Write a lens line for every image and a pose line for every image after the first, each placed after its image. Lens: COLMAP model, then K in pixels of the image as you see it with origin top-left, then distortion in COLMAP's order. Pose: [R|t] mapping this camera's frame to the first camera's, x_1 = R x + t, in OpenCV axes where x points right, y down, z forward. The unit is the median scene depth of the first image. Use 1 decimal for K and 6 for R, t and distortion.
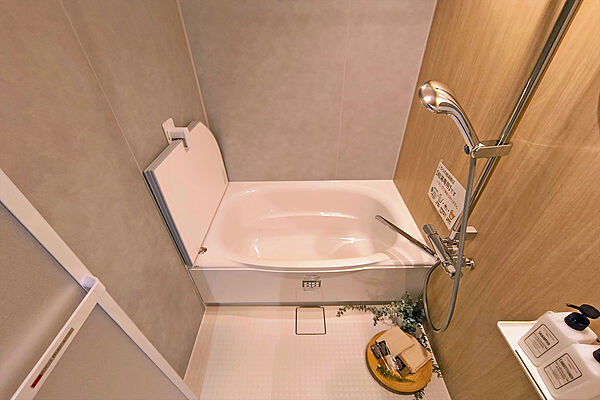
lens RADIAL K [[252.4, 0, 300.0], [0, 252.4, 200.0], [0, 0, 1]] dist [0.000621, 0.000055]
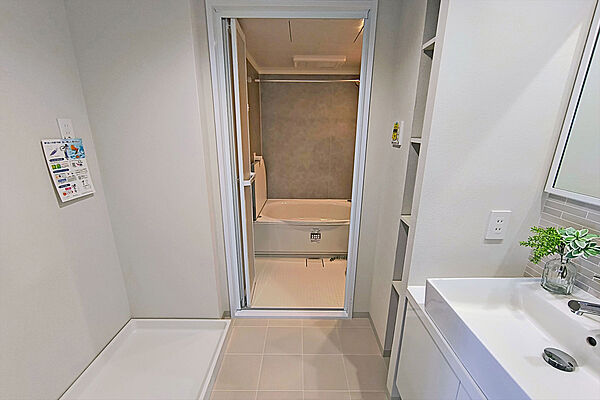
lens RADIAL K [[252.4, 0, 300.0], [0, 252.4, 200.0], [0, 0, 1]] dist [0.000621, 0.000055]
pose [[0.999743, 0.022572, 0.001939, -0.073467], [-0.020289, 0.930125, -0.366683, 0.709906], [-0.010080, 0.366549, 0.930344, -0.773896]]
